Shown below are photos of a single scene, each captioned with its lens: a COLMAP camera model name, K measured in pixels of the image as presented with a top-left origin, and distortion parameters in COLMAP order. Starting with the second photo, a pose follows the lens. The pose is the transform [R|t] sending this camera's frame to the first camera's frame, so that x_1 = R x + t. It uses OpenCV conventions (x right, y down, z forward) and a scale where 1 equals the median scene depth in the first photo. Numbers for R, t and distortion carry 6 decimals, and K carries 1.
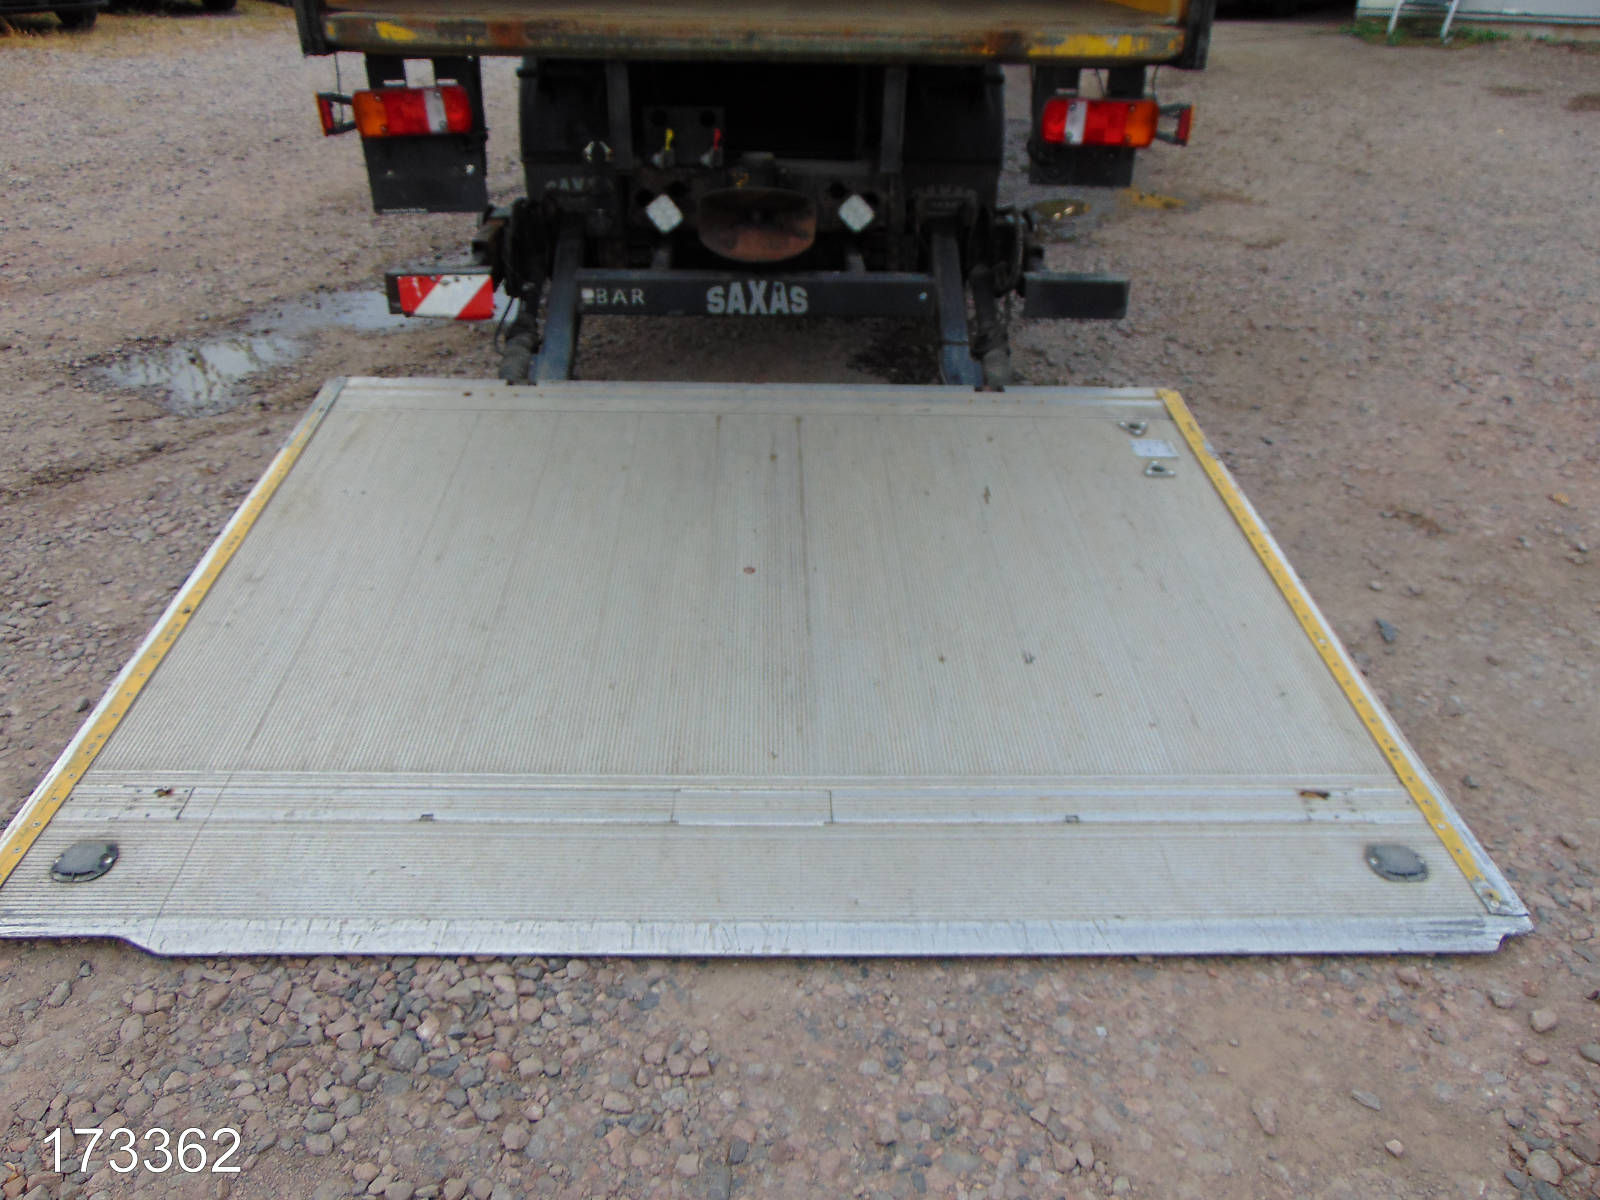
lens RADIAL K [[1208.3, 0, 800.0], [0, 1208.3, 600.0], [0, 0, 1]] dist [-0.044530, 0.111063]
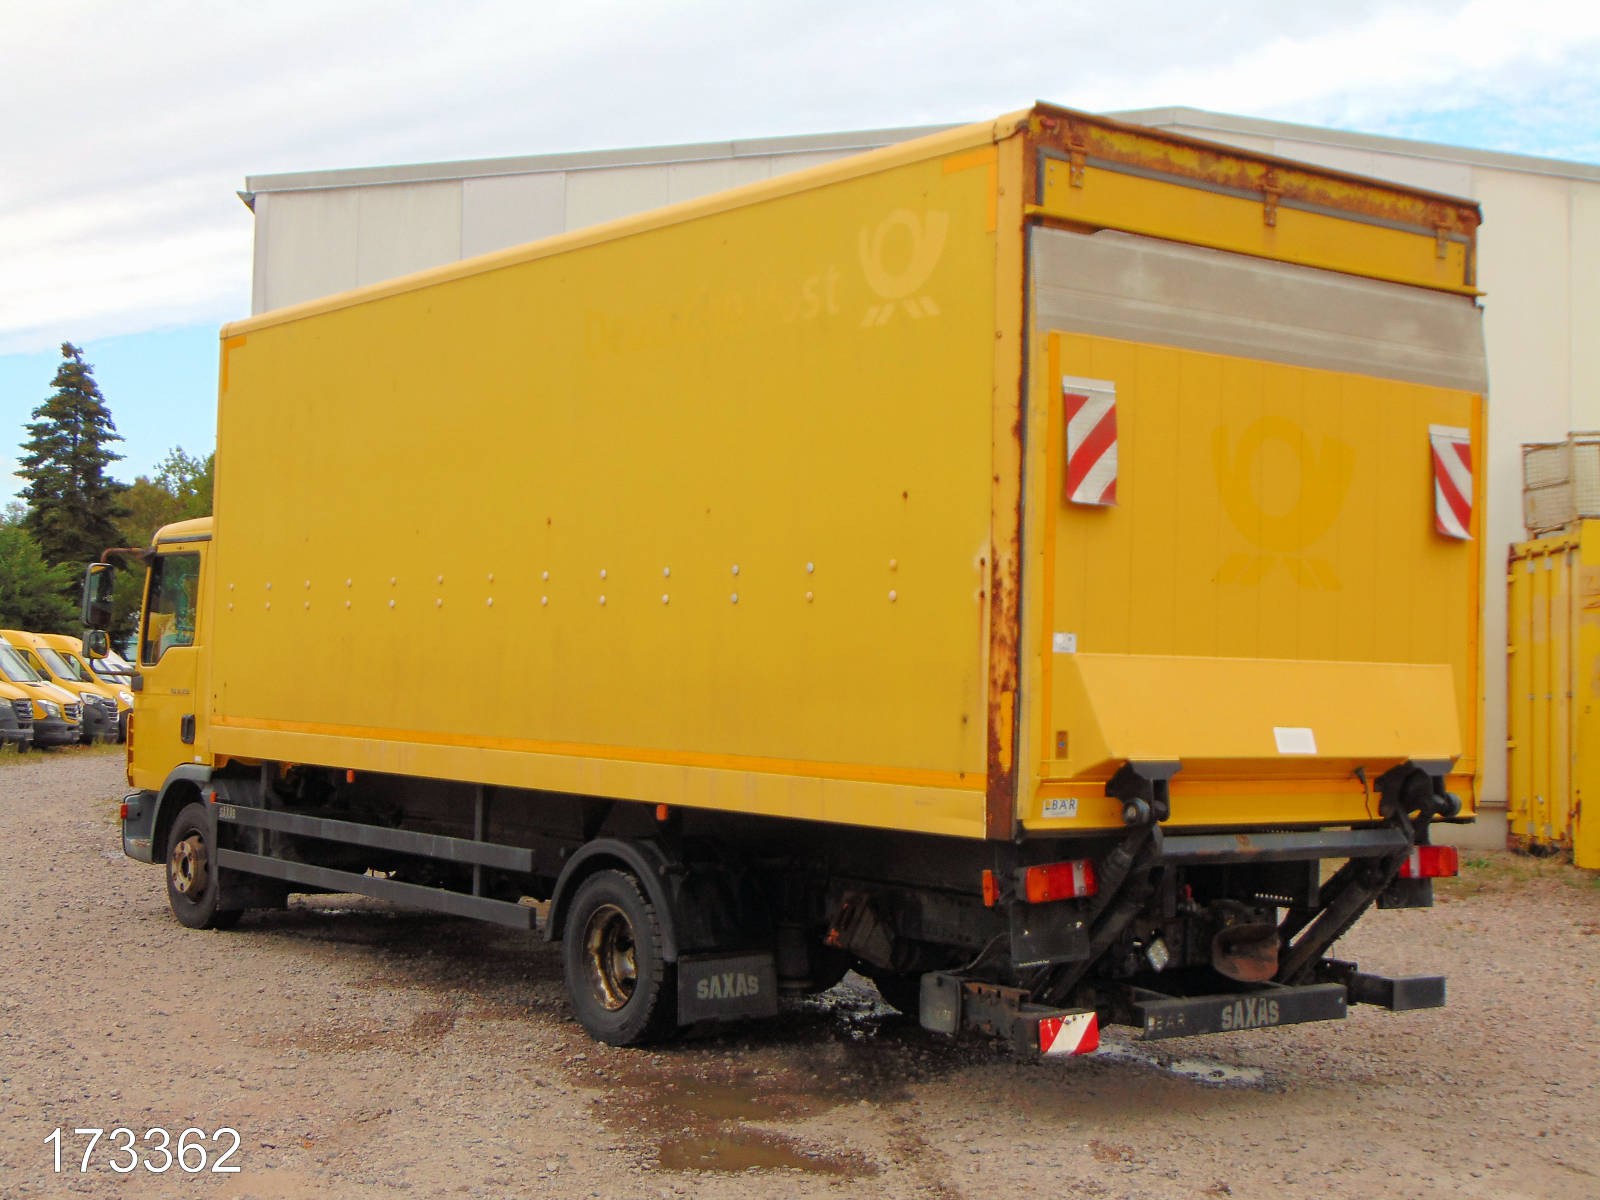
lens RADIAL K [[2226.0, 0, 799.9], [0, 2226.0, 677.5], [0, 0, 1]] dist [0.020753, 0.117345]
pose [[0.808757, -0.001547, 0.588141, -1.703219], [0.289133, 0.871862, -0.395296, 0.205094], [-0.512166, 0.489749, 0.705572, -0.496789]]
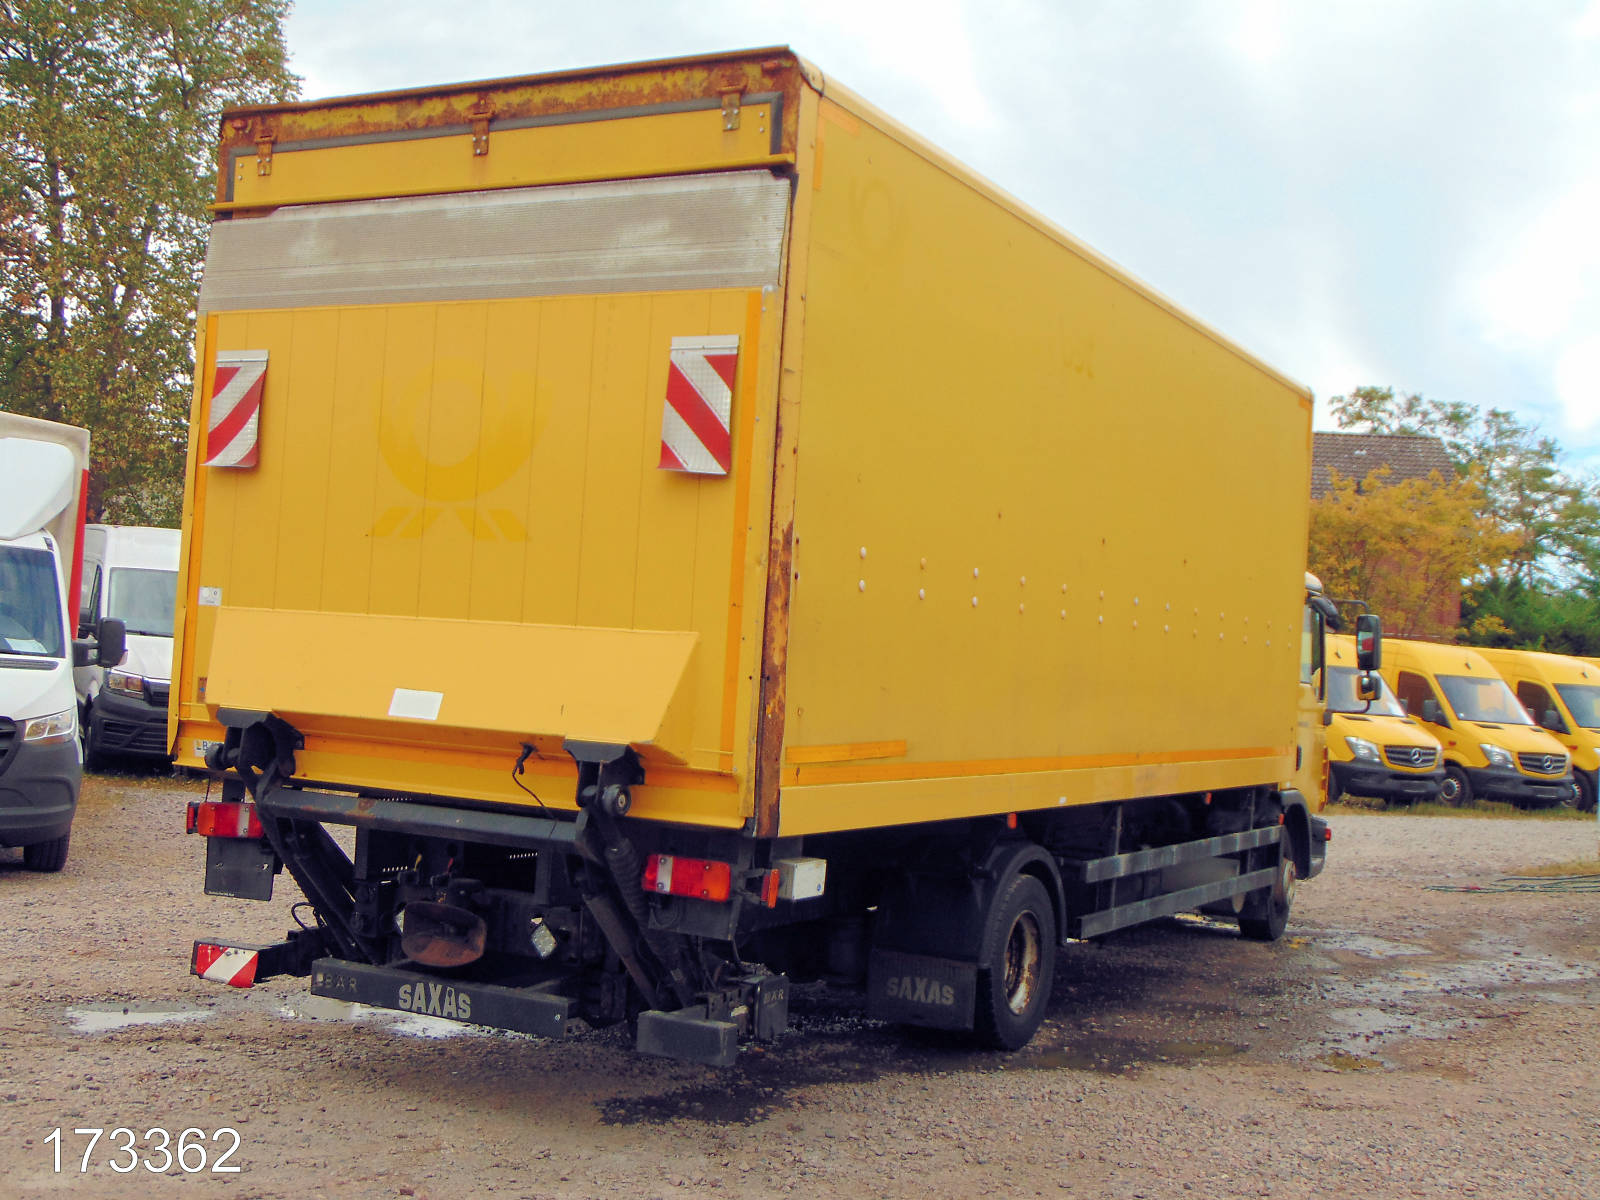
lens RADIAL K [[1935.2, 0, 796.1], [0, 1935.2, 659.3], [0, 0, 1]] dist [0.012536, 0.005849]
pose [[0.867842, 0.034065, -0.495671, 1.132121], [-0.288380, 0.846932, -0.446703, 0.186005], [0.404582, 0.530609, 0.744827, -0.362898]]
